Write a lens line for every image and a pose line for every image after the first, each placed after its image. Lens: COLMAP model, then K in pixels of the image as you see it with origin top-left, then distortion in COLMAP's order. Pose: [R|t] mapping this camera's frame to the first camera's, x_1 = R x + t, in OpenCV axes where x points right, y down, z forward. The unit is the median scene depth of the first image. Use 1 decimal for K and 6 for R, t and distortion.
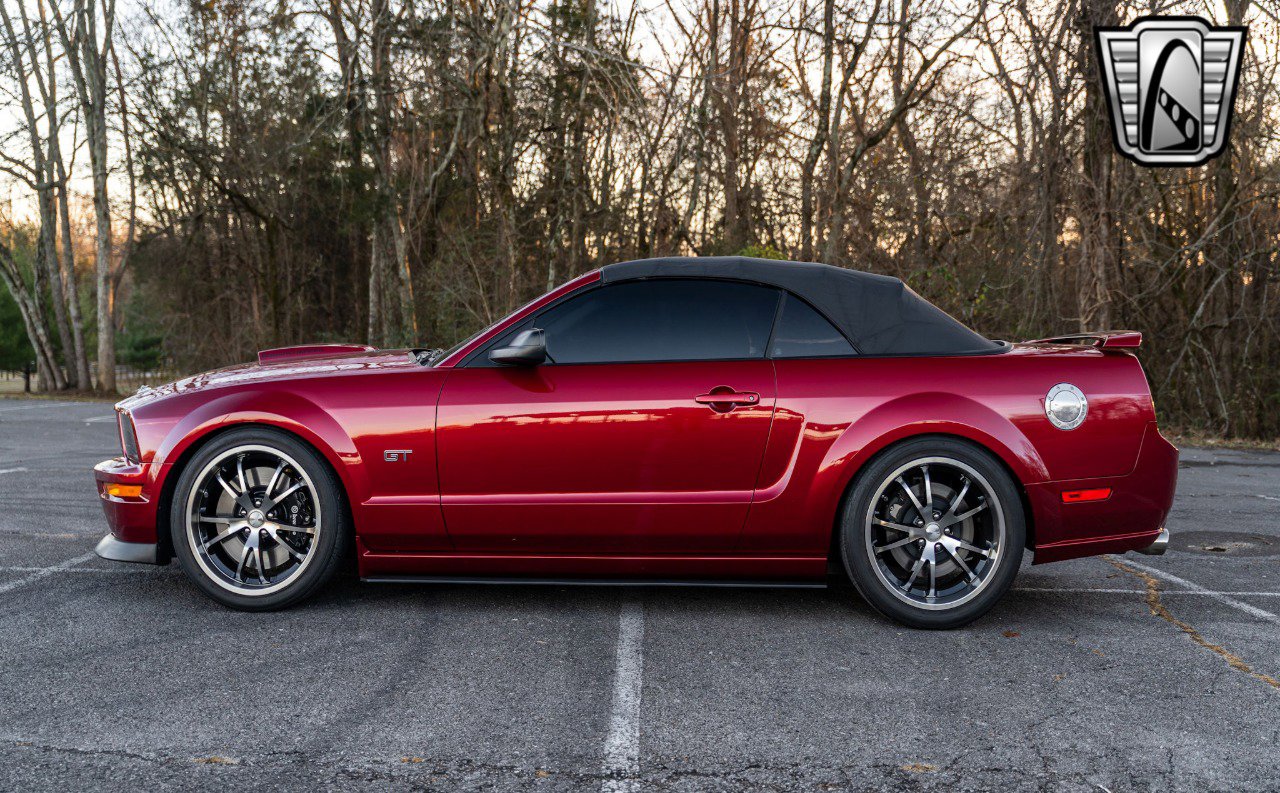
lens RADIAL K [[1360.3, 0, 639.5], [0, 1360.3, 380.4], [0, 0, 1]] dist [0.005147, 0.007783]
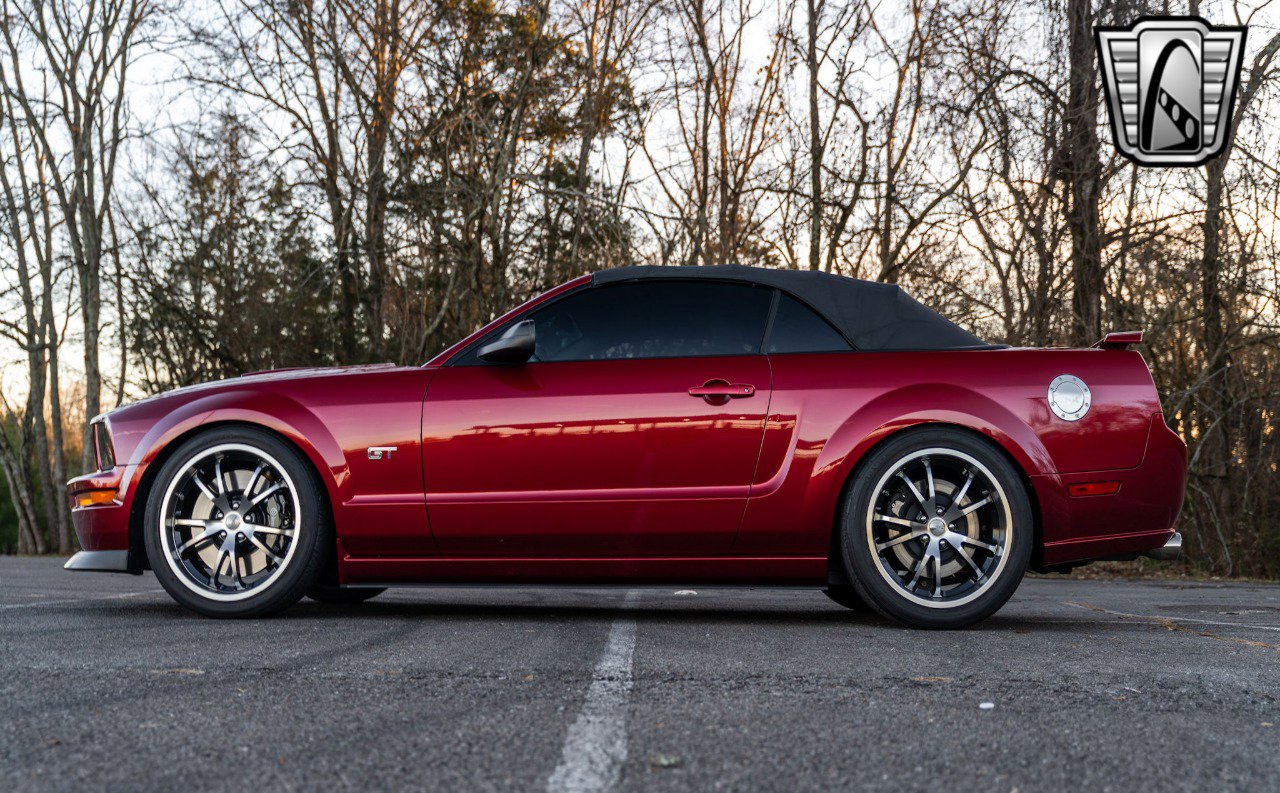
lens RADIAL K [[1370.0, 0, 640.0], [0, 1370.0, 396.5], [0, 0, 1]] dist [0.007690, -0.003968]
pose [[0.999969, -0.004779, 0.006238, 0.000043], [0.005527, 0.992012, -0.126026, 0.135879], [-0.005586, 0.126056, 0.992007, 0.026971]]
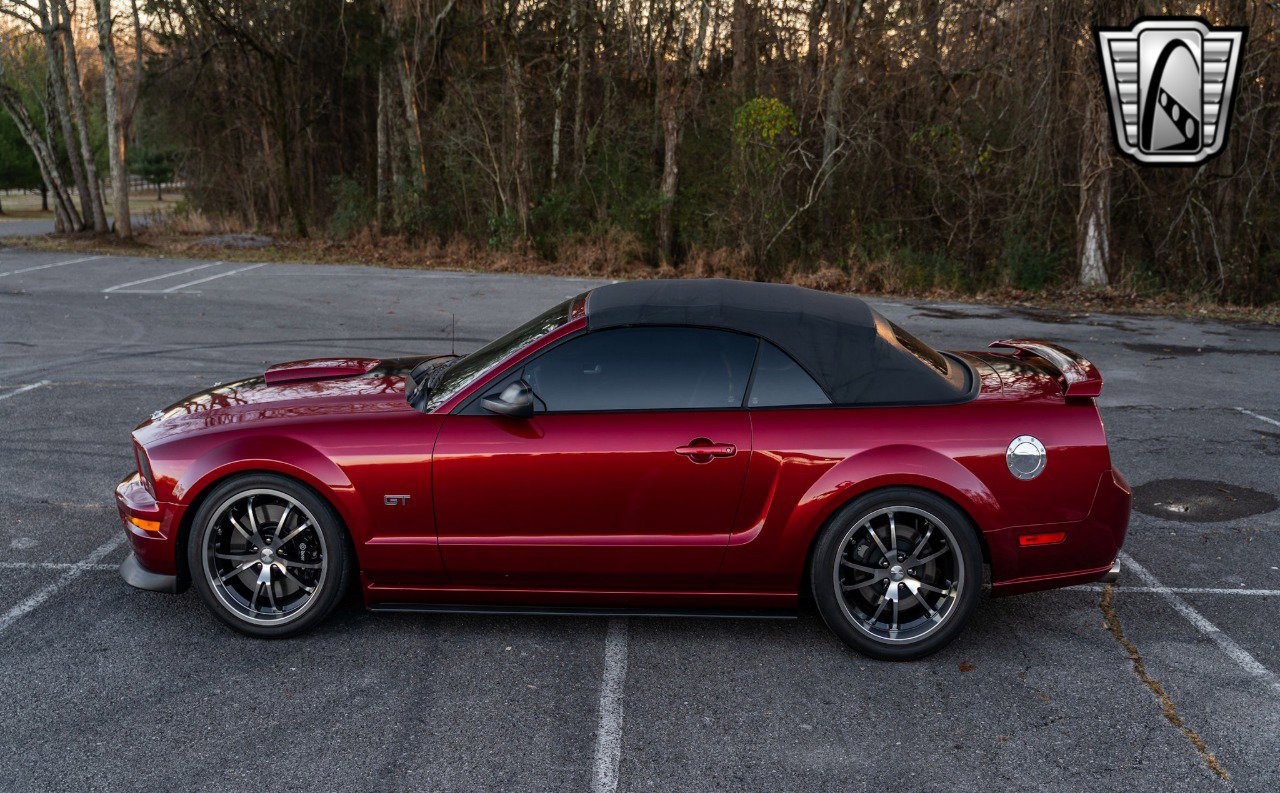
lens RADIAL K [[1343.0, 0, 632.5], [0, 1343.0, 364.6], [0, 0, 1]] dist [0.004589, 0.006739]
pose [[0.999913, 0.000145, -0.013216, 0.020738], [0.001638, 0.990863, 0.134866, -0.187639], [0.013114, -0.134876, 0.990776, -0.027827]]
